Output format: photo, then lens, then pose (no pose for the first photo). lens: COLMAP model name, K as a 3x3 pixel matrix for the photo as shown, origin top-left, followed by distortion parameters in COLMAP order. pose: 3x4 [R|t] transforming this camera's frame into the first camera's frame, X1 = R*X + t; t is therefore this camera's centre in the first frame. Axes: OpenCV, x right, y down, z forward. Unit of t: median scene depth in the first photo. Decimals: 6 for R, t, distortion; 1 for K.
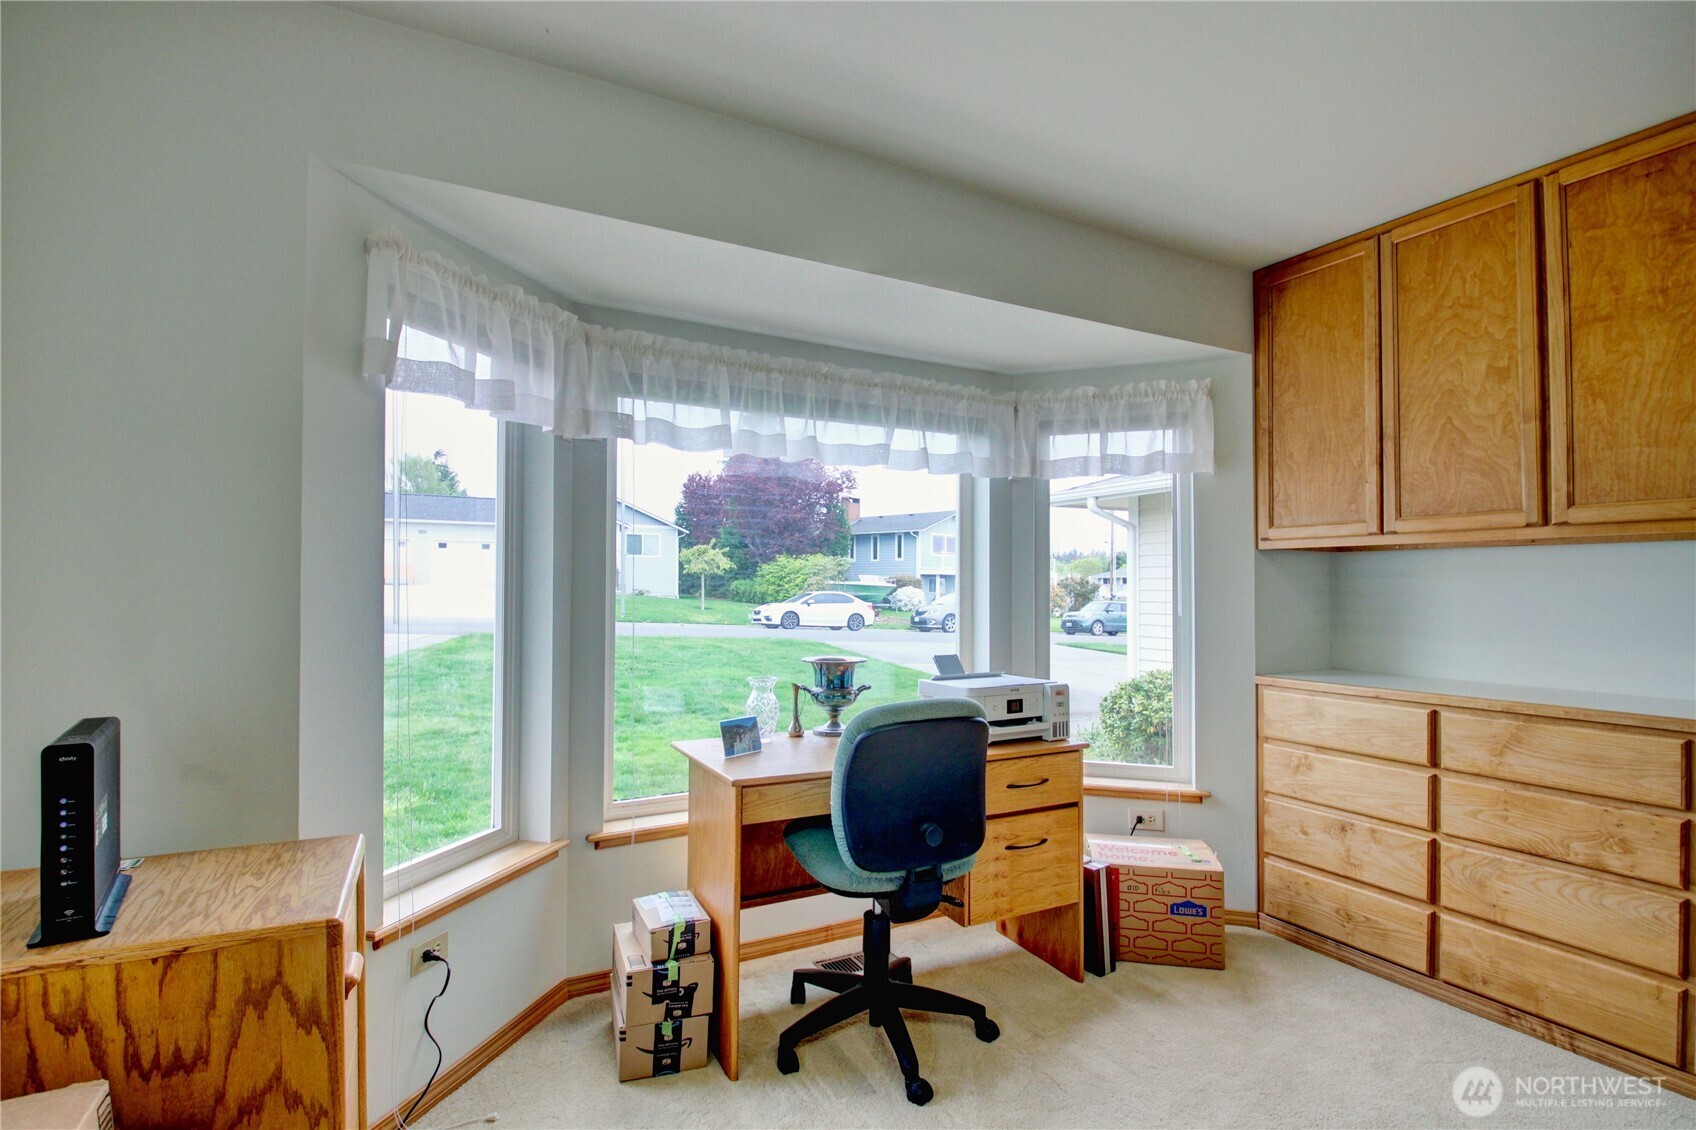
lens RADIAL K [[792.5, 0, 854.3], [0, 792.5, 569.0], [0, 0, 1]] dist [0.005161, -0.017650]
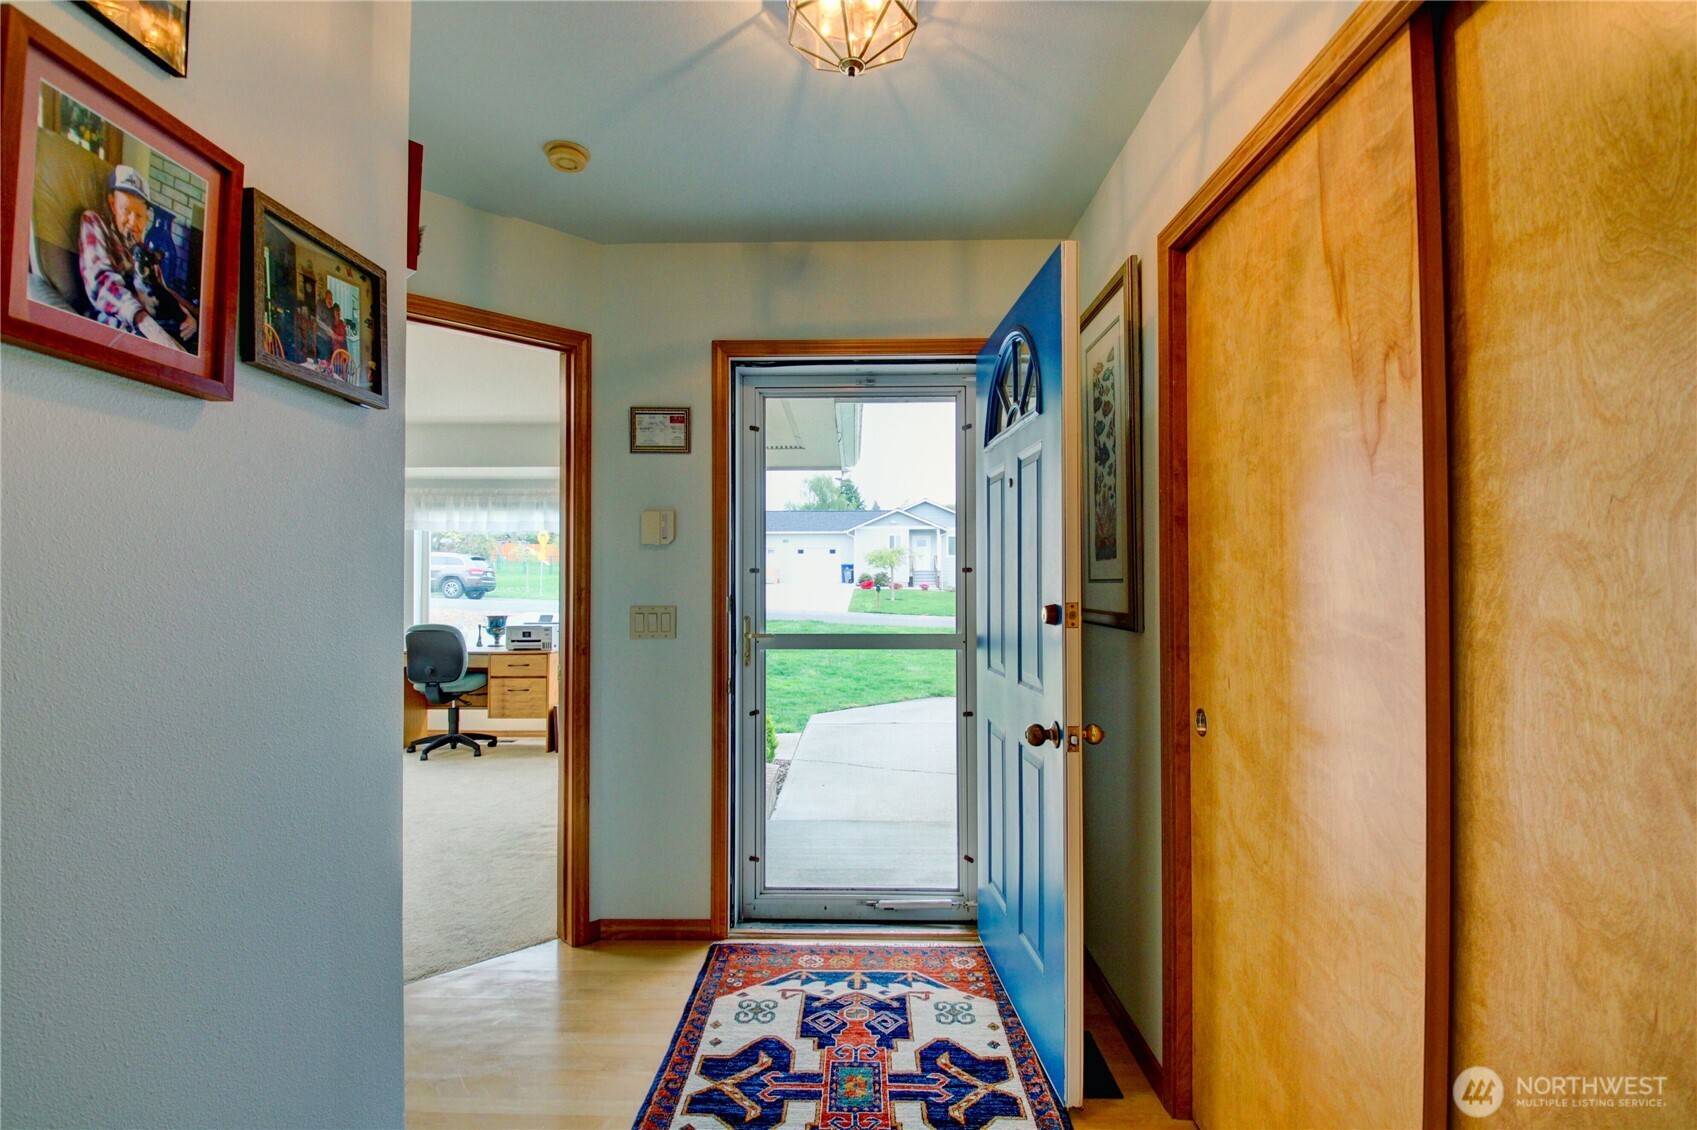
lens RADIAL K [[793.0, 0, 854.5], [0, 793.0, 575.1], [0, 0, 1]] dist [0.005161, -0.017650]
pose [[0.873464, -0.014978, -0.486658, 1.958910], [0.021531, 0.999737, 0.007876, -0.000428], [0.486412, -0.017357, 0.873557, -0.516180]]
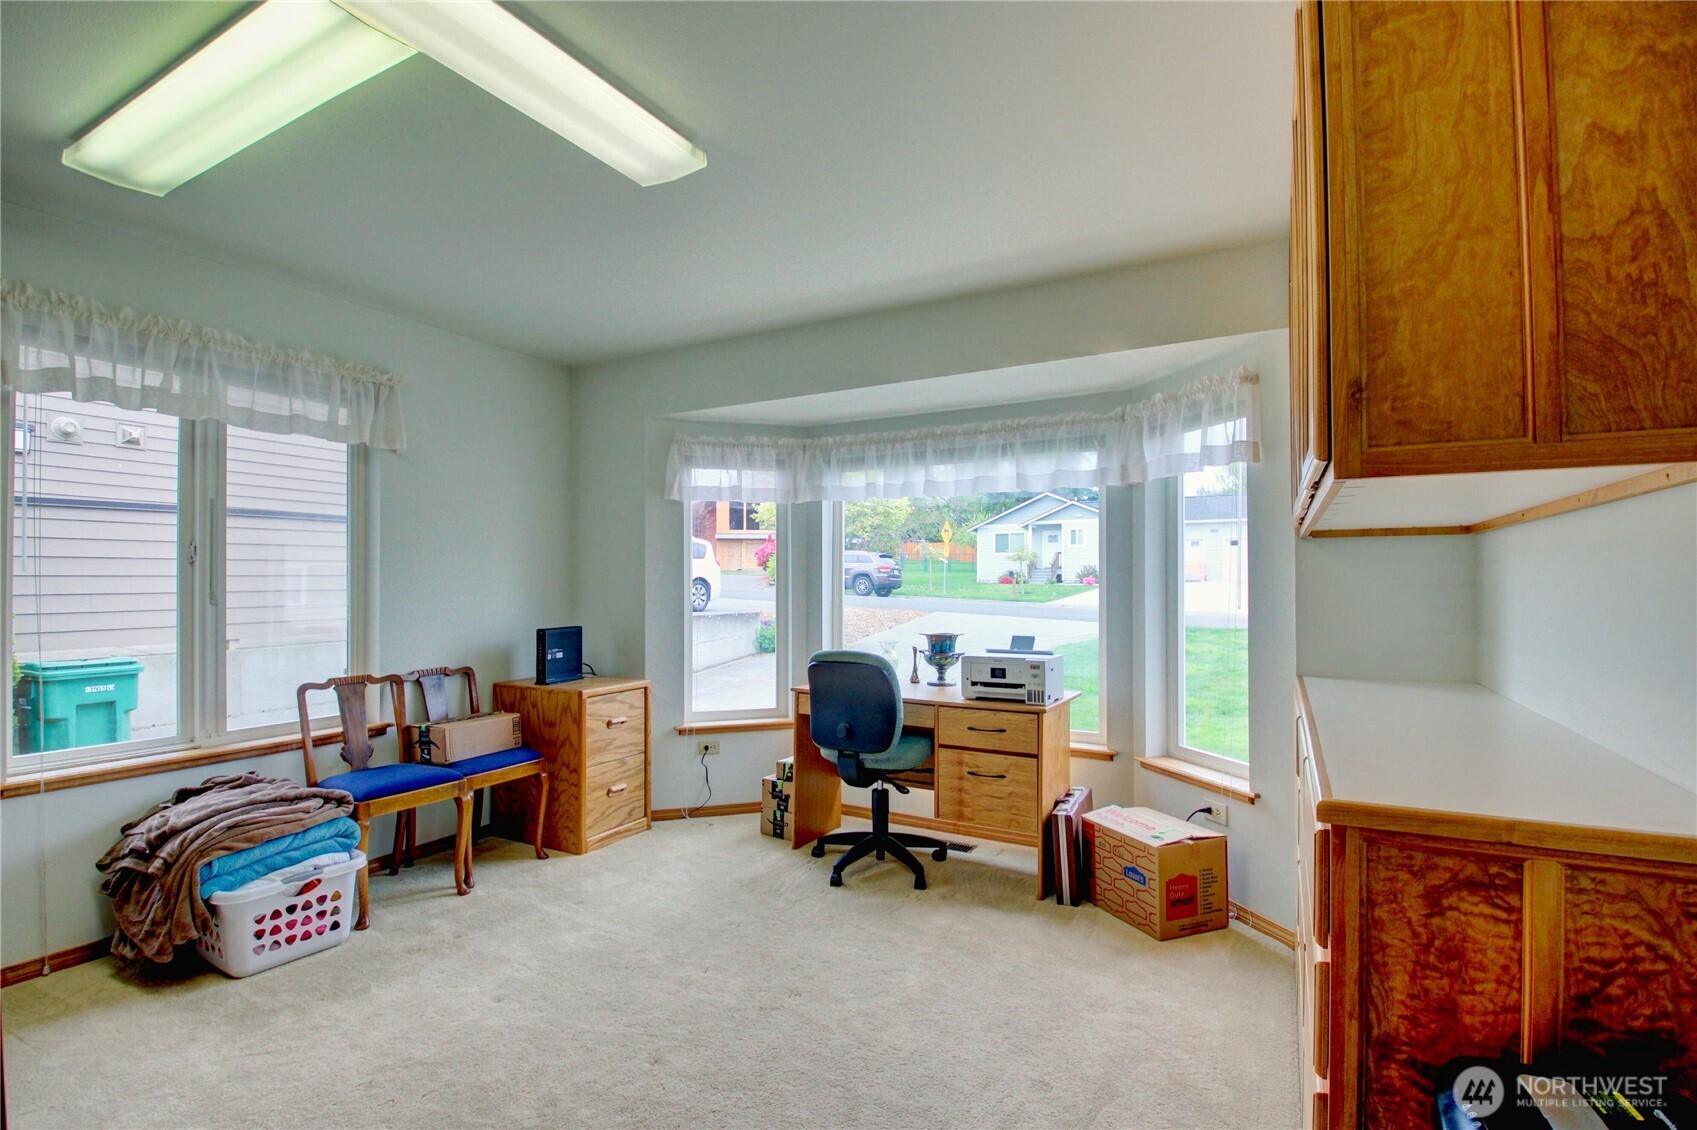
lens RADIAL K [[793.0, 0, 849.8], [0, 793.0, 574.2], [0, 0, 1]] dist [0.005161, -0.017650]
pose [[0.546995, -0.016564, -0.836972, 1.038661], [0.026952, 0.999634, -0.002169, 0.005578], [0.836702, -0.021371, 0.547242, 0.073617]]
